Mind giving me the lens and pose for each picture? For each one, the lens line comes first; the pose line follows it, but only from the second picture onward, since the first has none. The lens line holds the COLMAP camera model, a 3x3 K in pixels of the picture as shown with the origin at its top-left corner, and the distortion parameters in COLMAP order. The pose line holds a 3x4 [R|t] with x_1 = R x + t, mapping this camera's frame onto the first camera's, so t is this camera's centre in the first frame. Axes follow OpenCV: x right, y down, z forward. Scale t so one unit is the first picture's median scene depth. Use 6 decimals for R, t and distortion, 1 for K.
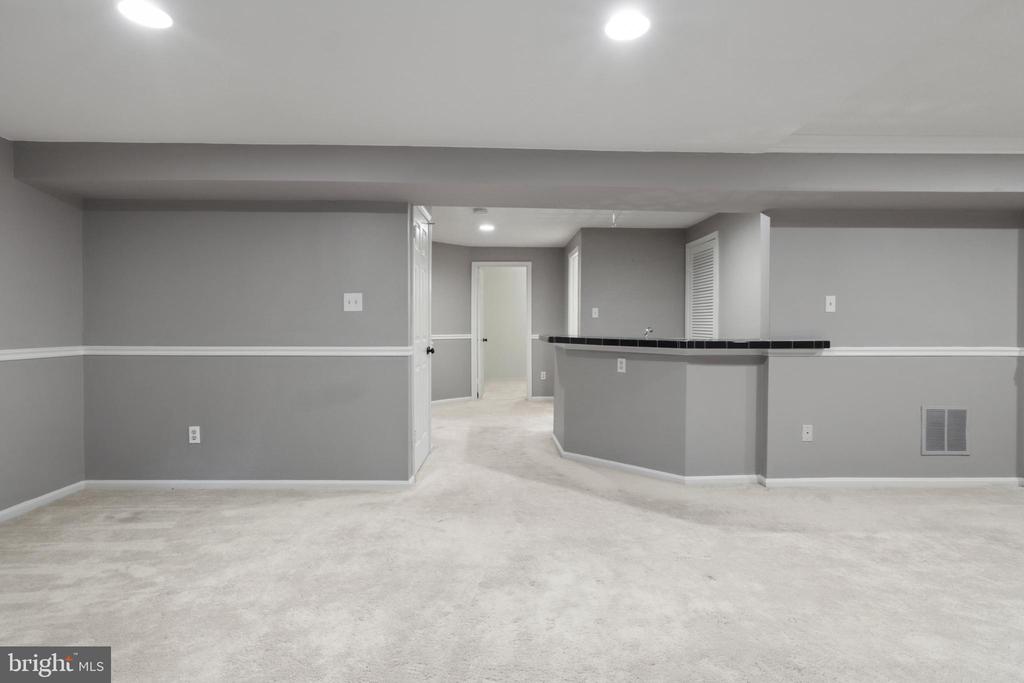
lens RADIAL K [[514.3, 0, 512.9], [0, 514.3, 326.0], [0, 0, 1]] dist [-0.025761, 0.018000]
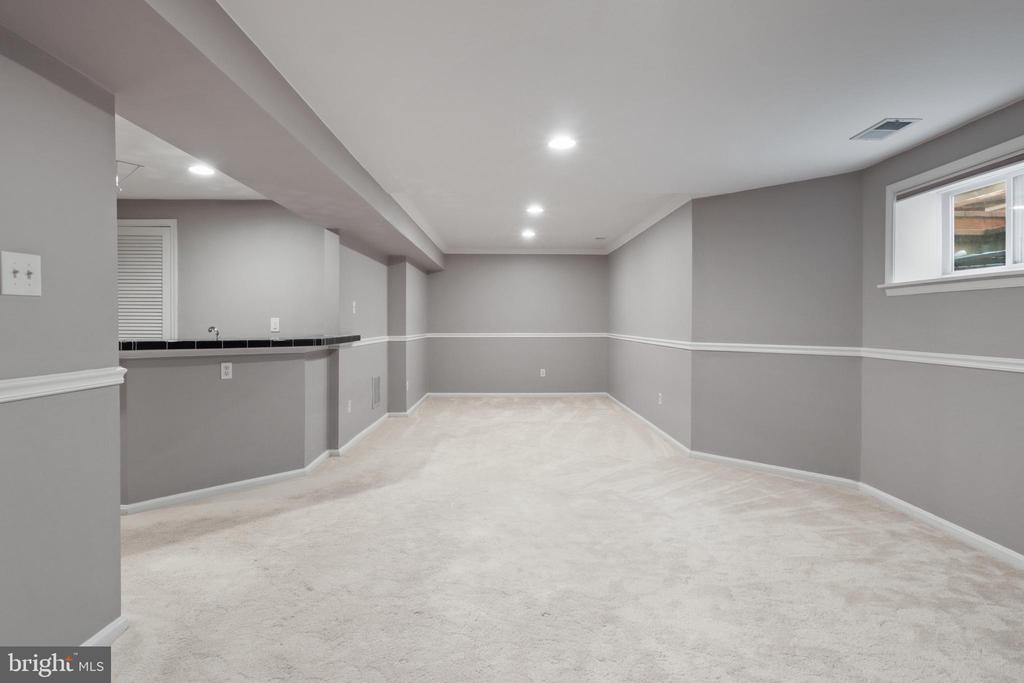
lens RADIAL K [[514.3, 0, 512.9], [0, 514.3, 326.0], [0, 0, 1]] dist [-0.025761, 0.018000]
pose [[0.007166, -0.008582, 0.999937, -0.719372], [0.004440, 0.999954, 0.008550, -0.004509], [-0.999964, 0.004378, 0.007203, 0.571604]]
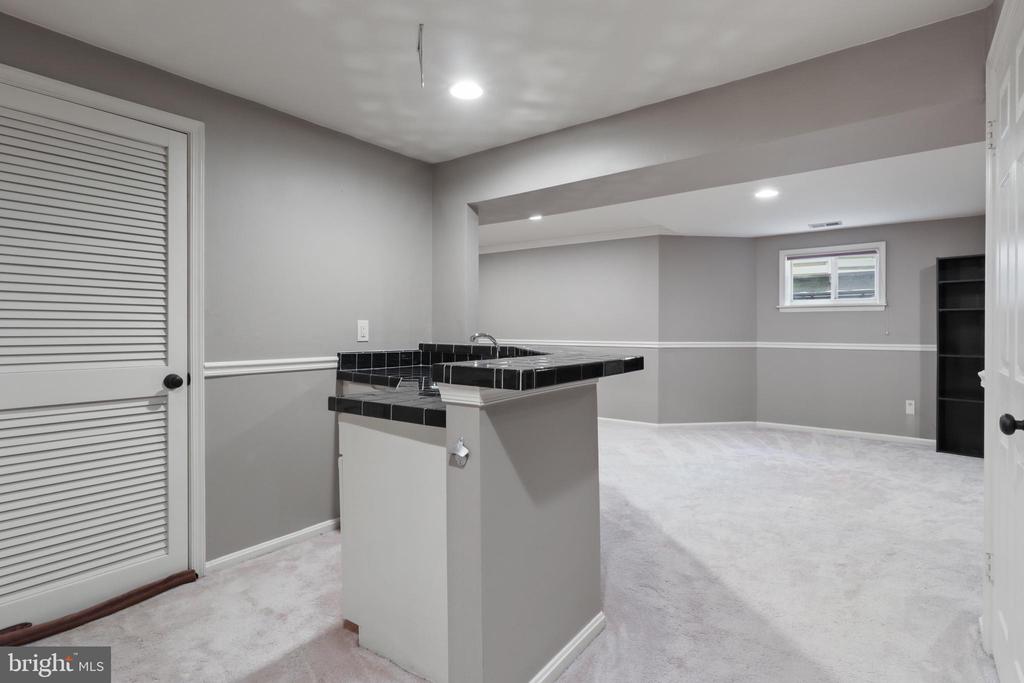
lens RADIAL K [[514.3, 0, 512.9], [0, 514.3, 326.0], [0, 0, 1]] dist [-0.025761, 0.018000]
pose [[-0.784550, -0.001565, 0.620063, -0.144396], [0.000520, 0.999995, 0.003182, -0.009649], [-0.620065, 0.002819, -0.784545, 1.702457]]
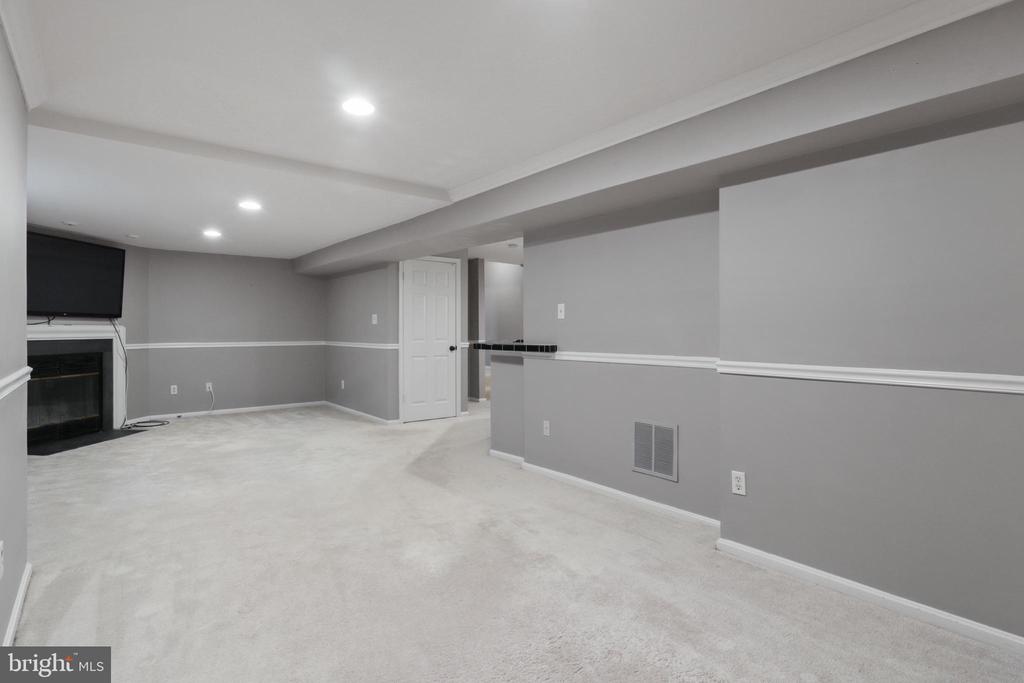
lens RADIAL K [[514.3, 0, 512.9], [0, 514.3, 326.0], [0, 0, 1]] dist [-0.025761, 0.018000]
pose [[0.619044, -0.010362, -0.785288, 1.406503], [0.001200, 0.999924, -0.012248, 0.000763], [0.785356, 0.006640, 0.619009, 0.247214]]
